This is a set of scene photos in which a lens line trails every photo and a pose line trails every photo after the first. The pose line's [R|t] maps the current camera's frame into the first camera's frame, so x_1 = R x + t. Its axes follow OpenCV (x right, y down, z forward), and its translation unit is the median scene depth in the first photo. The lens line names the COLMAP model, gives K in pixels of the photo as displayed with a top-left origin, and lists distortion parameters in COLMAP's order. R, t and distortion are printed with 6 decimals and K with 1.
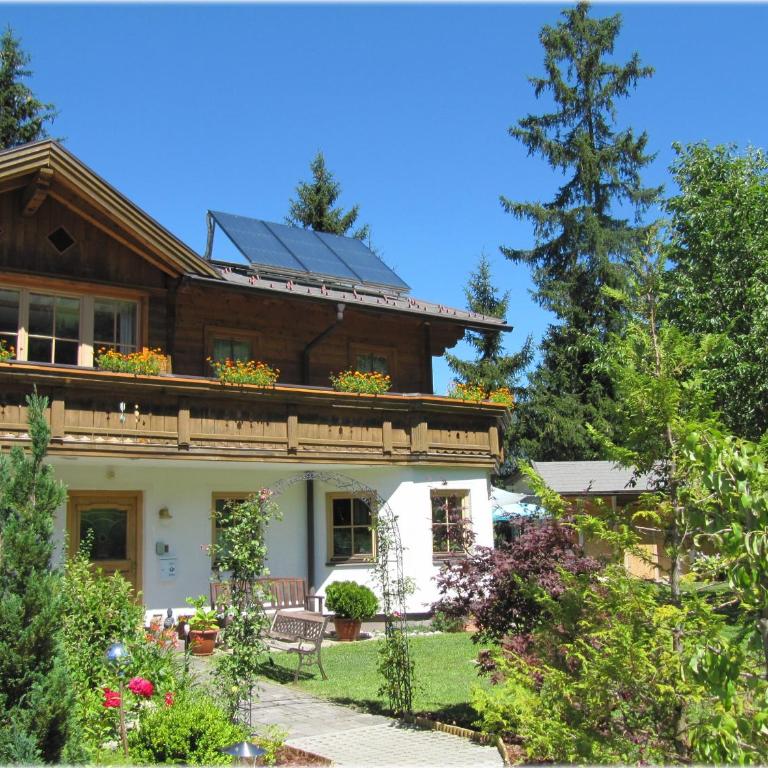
lens RADIAL K [[895.9, 0, 382.9], [0, 895.9, 386.5], [0, 0, 1]] dist [-0.086963, 0.000000]
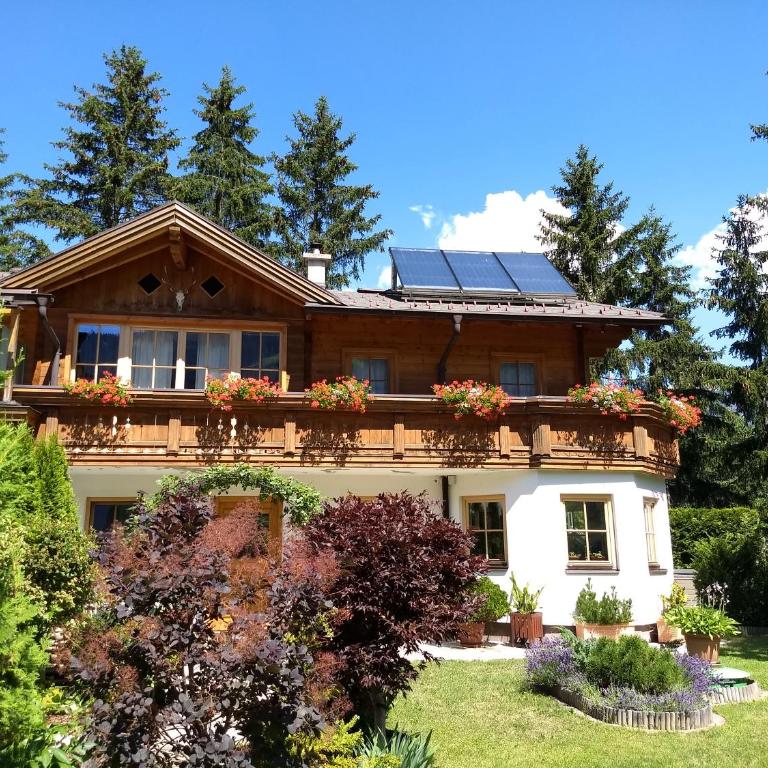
lens RADIAL K [[743.7, 0, 385.2], [0, 743.7, 376.6], [0, 0, 1]] dist [0.173793, 0.000000]
pose [[0.887358, -0.073940, -0.455115, 0.279241], [0.054427, 0.996955, -0.055852, 0.024564], [0.457858, 0.024790, 0.888679, 0.186948]]
